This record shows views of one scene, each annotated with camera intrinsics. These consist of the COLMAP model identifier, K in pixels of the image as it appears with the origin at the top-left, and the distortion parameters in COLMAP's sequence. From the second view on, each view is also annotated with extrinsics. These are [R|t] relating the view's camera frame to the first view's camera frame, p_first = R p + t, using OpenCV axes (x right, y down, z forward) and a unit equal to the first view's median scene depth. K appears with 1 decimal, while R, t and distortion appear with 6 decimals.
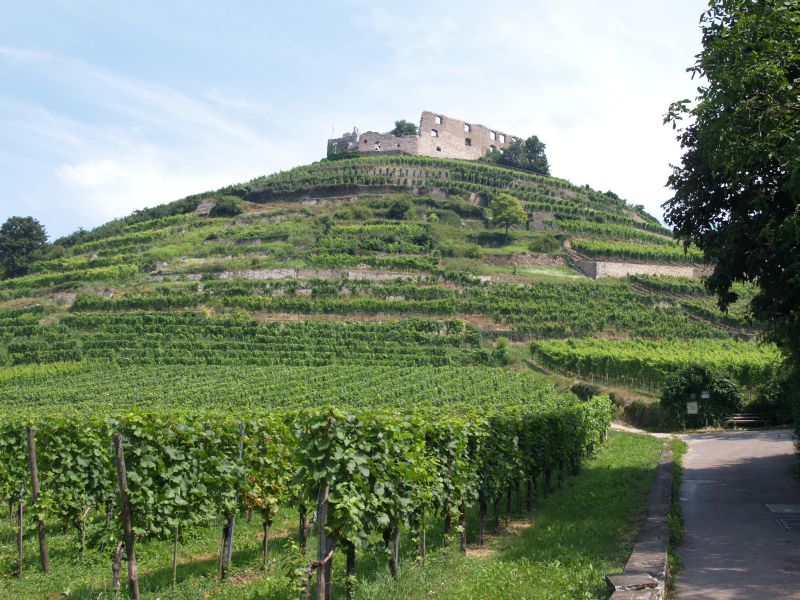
lens RADIAL K [[1000.2, 0, 400.0], [0, 1000.2, 300.0], [0, 0, 1]] dist [-0.150203, -0.002285]
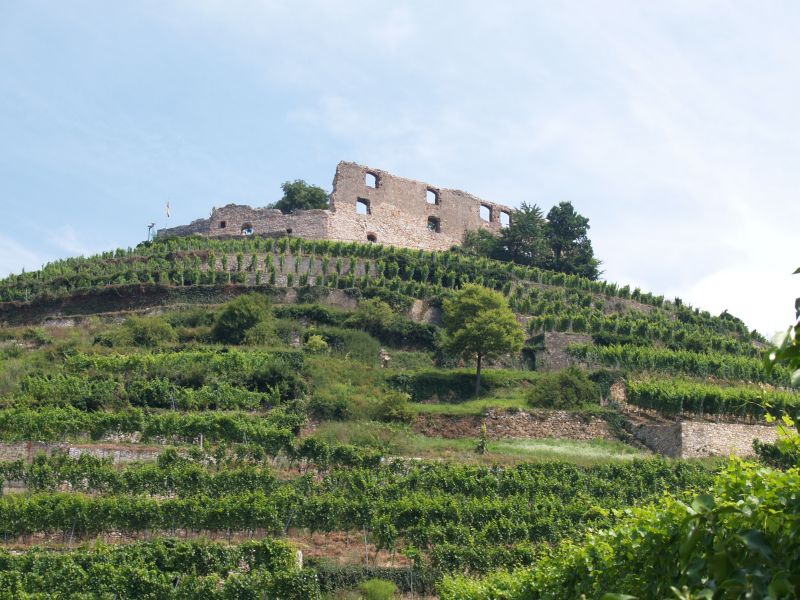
lens RADIAL K [[1674.7, 0, 400.0], [0, 1674.7, 300.0], [0, 0, 1]] dist [-0.108317, -0.097412]
pose [[0.999856, -0.016902, -0.001413, 0.070142], [0.016415, 0.985287, -0.170116, 0.025014], [0.004268, 0.170068, 0.985423, 0.257483]]
